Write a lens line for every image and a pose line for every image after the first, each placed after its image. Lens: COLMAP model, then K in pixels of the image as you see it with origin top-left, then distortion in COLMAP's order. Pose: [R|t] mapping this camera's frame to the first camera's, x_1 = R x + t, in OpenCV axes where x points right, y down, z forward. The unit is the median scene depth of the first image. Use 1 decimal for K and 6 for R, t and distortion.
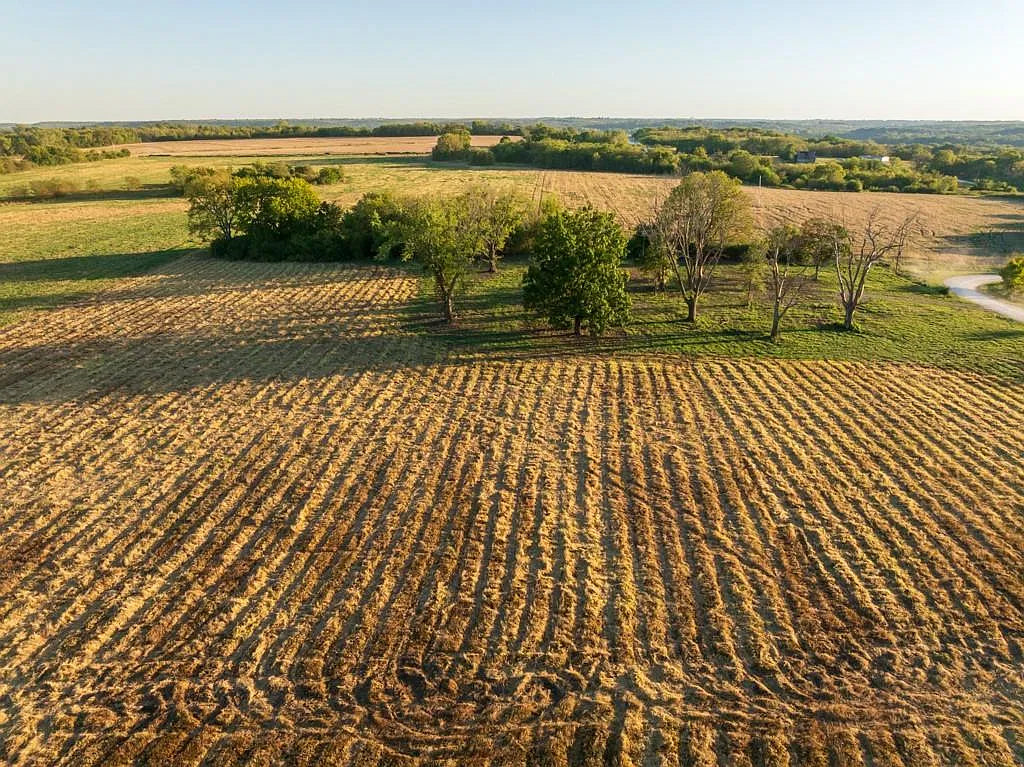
lens RADIAL K [[721.7, 0, 516.7], [0, 721.7, 380.8], [0, 0, 1]] dist [-0.042959, 0.007432]
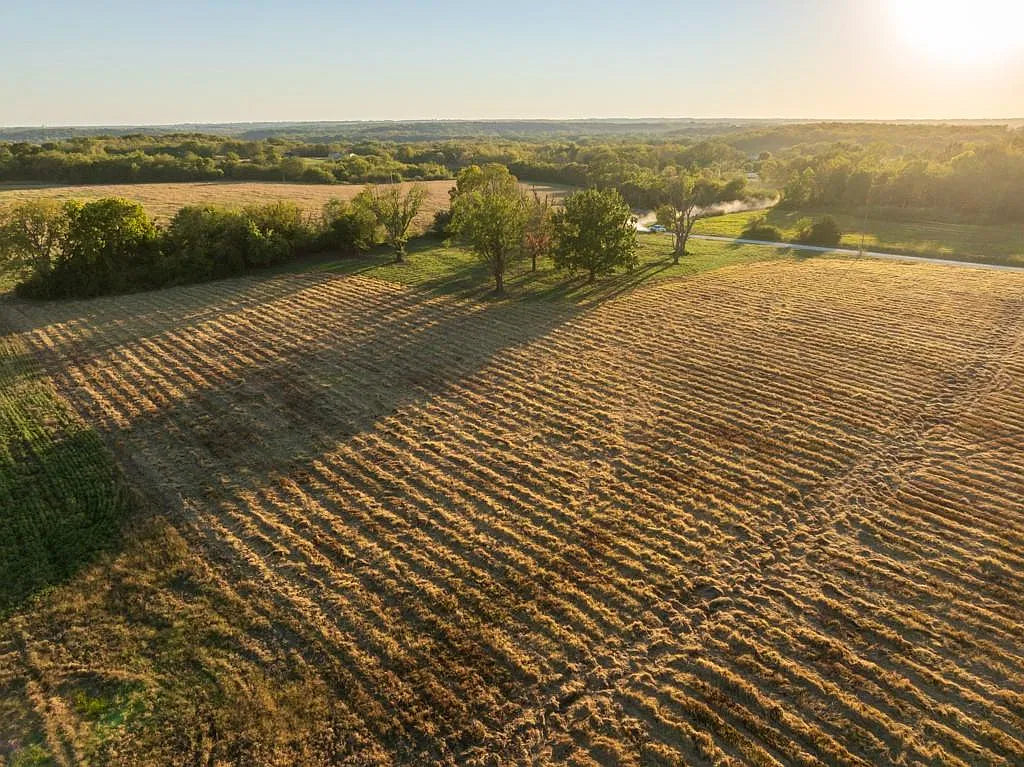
lens RADIAL K [[721.7, 0, 516.7], [0, 721.7, 380.8], [0, 0, 1]] dist [-0.042959, 0.007432]
pose [[0.696612, -0.247339, 0.673465, -1.288355], [0.250829, 0.963420, 0.094379, -0.061865], [-0.672173, 0.103179, 0.733170, 0.158808]]
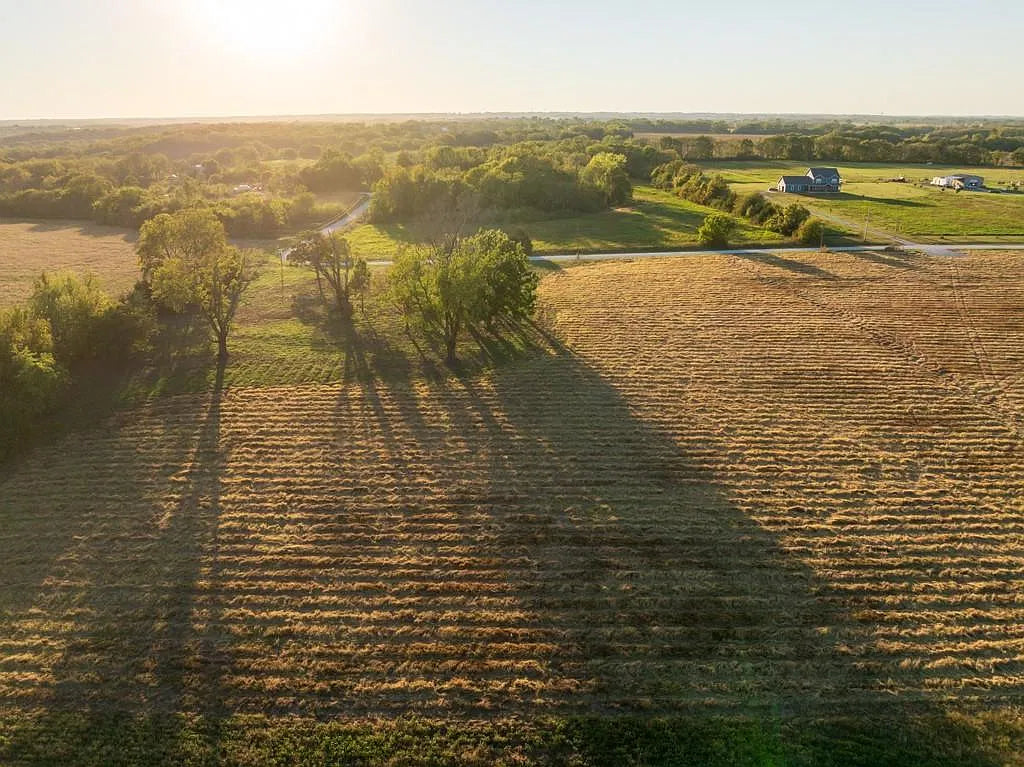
lens RADIAL K [[721.7, 0, 516.7], [0, 721.7, 380.8], [0, 0, 1]] dist [-0.042959, 0.007432]
pose [[-0.063400, -0.348969, 0.934987, -1.531444], [0.347789, 0.870416, 0.348452, -0.540071], [-0.935427, 0.347270, 0.066183, 1.173583]]
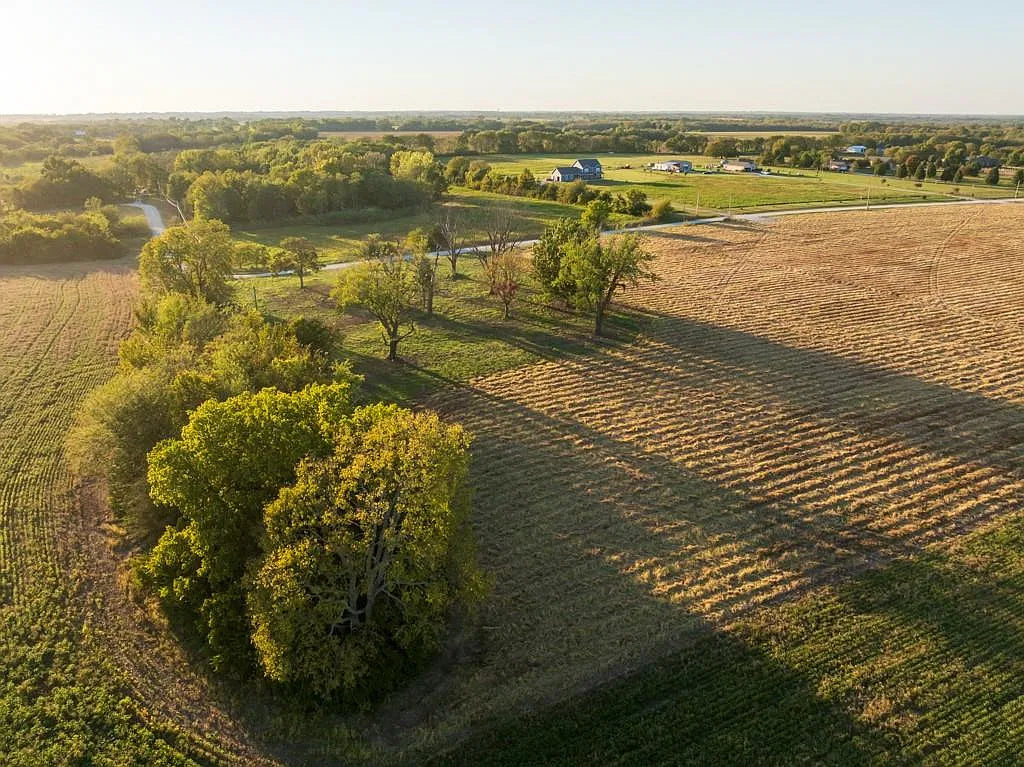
lens RADIAL K [[721.7, 0, 516.7], [0, 721.7, 380.8], [0, 0, 1]] dist [-0.042959, 0.007432]
pose [[-0.514838, -0.302572, 0.802117, -1.417514], [0.295411, 0.815727, 0.497315, -0.906023], [-0.804782, 0.492991, -0.330584, 2.138468]]
